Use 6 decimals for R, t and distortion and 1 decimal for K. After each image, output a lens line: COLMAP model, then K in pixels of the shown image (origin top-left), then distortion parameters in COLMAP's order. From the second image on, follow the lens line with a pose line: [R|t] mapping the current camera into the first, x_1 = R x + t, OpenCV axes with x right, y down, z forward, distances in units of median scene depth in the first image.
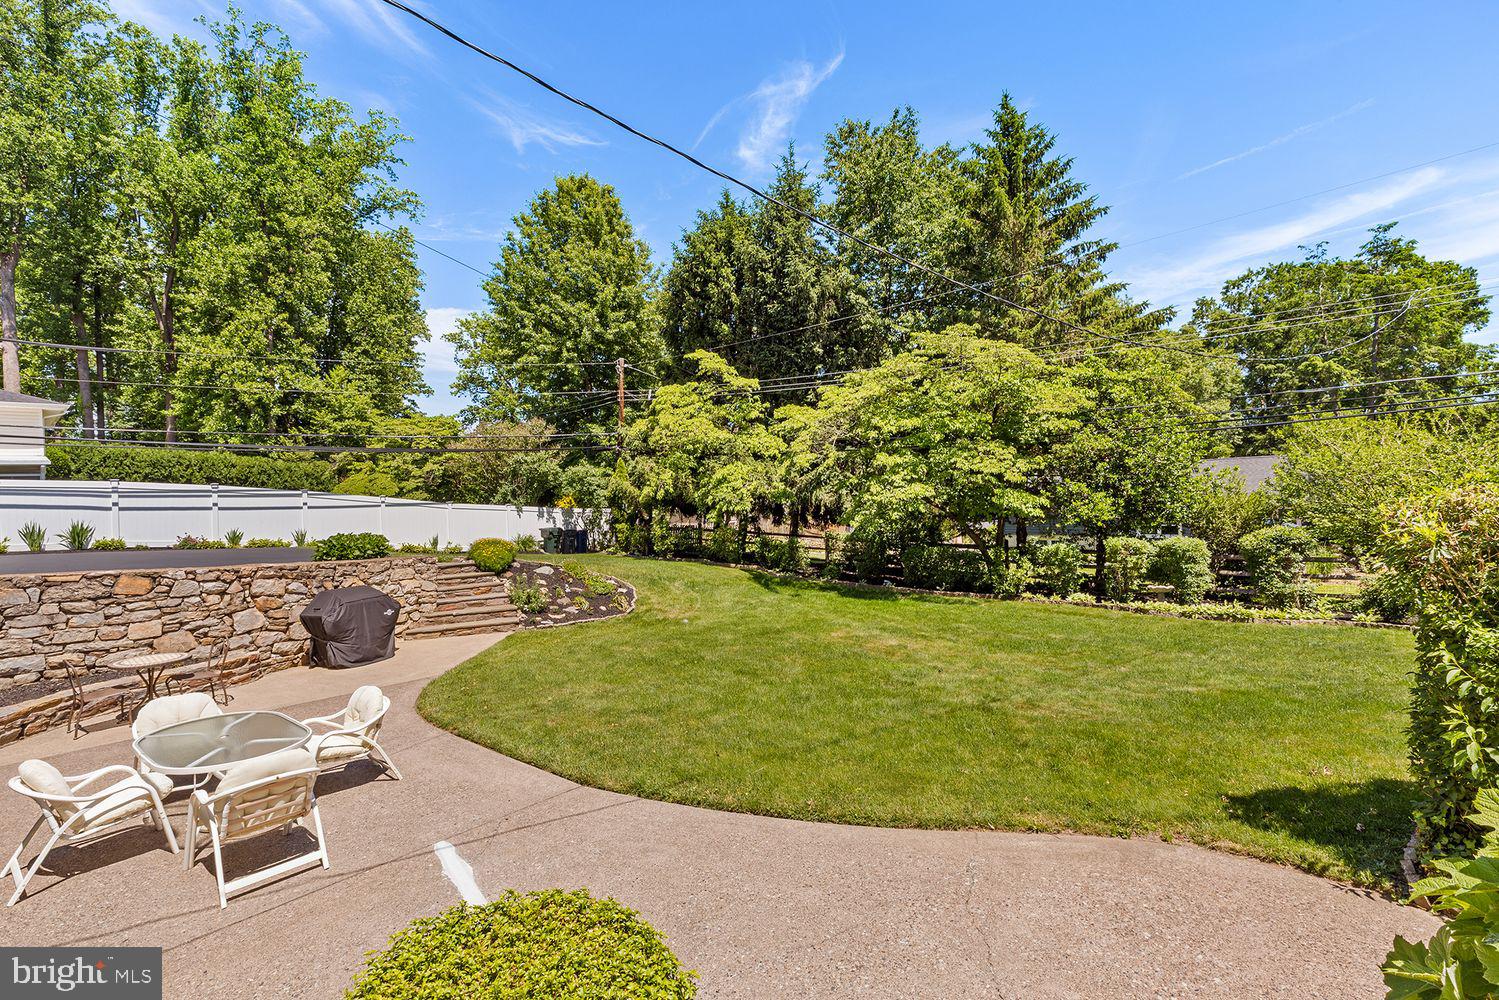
lens RADIAL K [[687.9, 0, 751.3], [0, 687.9, 500.6], [0, 0, 1]] dist [-0.001891, 0.000975]
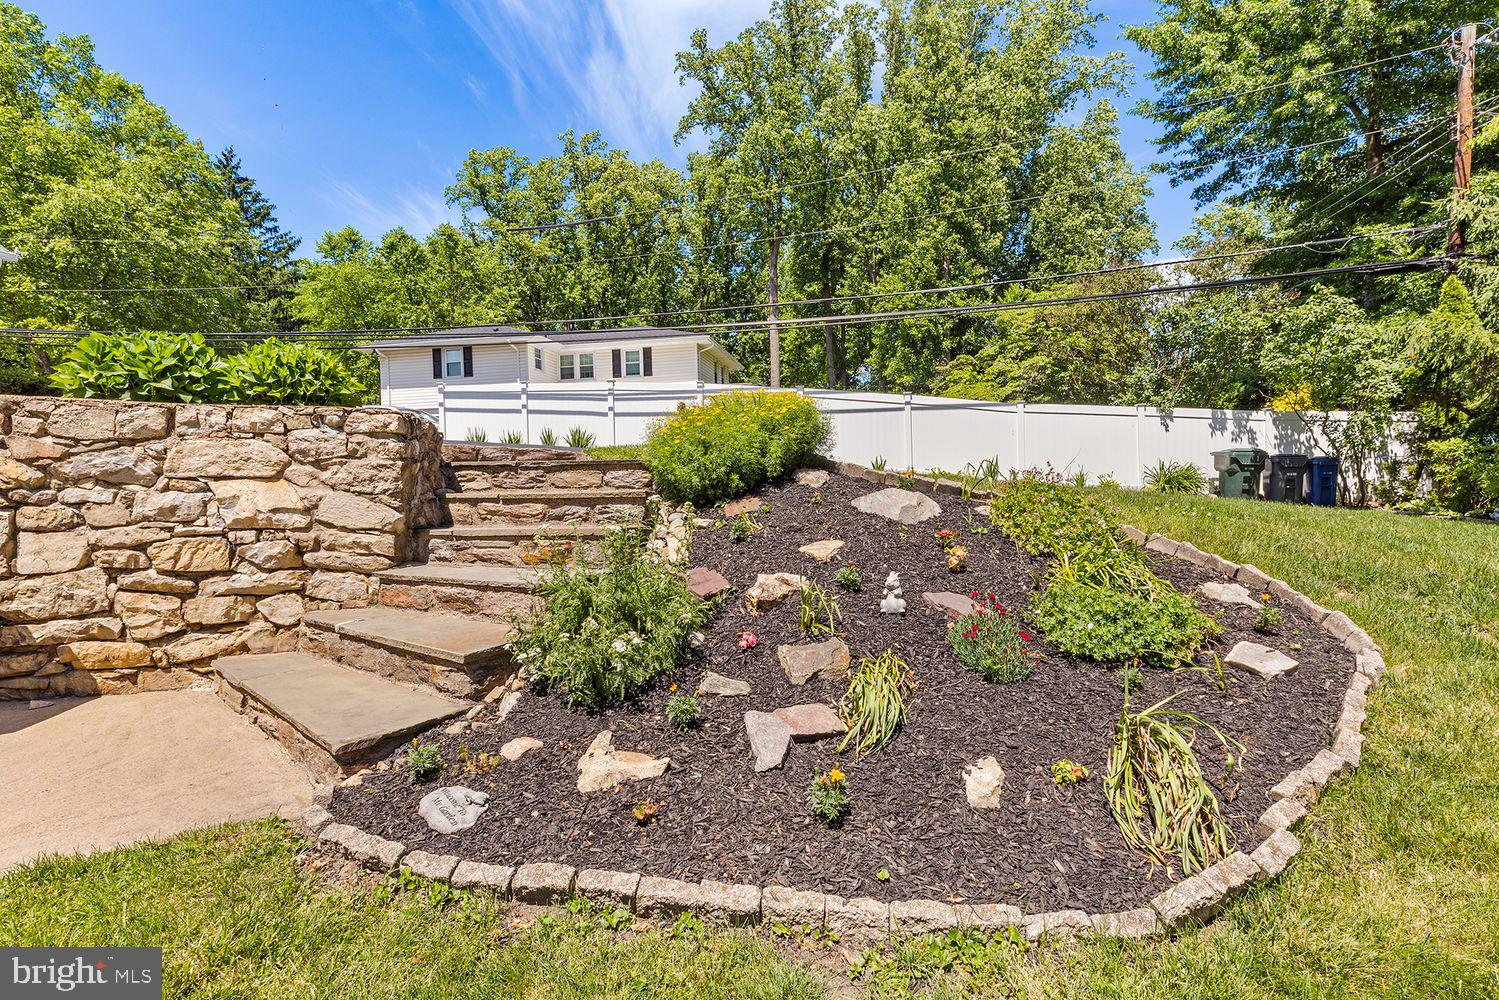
lens RADIAL K [[687.9, 0, 748.2], [0, 687.9, 487.6], [0, 0, 1]] dist [-0.001891, 0.000975]
pose [[0.526471, 0.031783, -0.849599, -0.063846], [-0.001677, 0.999338, 0.036345, 0.046841], [0.850192, -0.017710, 0.526175, 0.447008]]
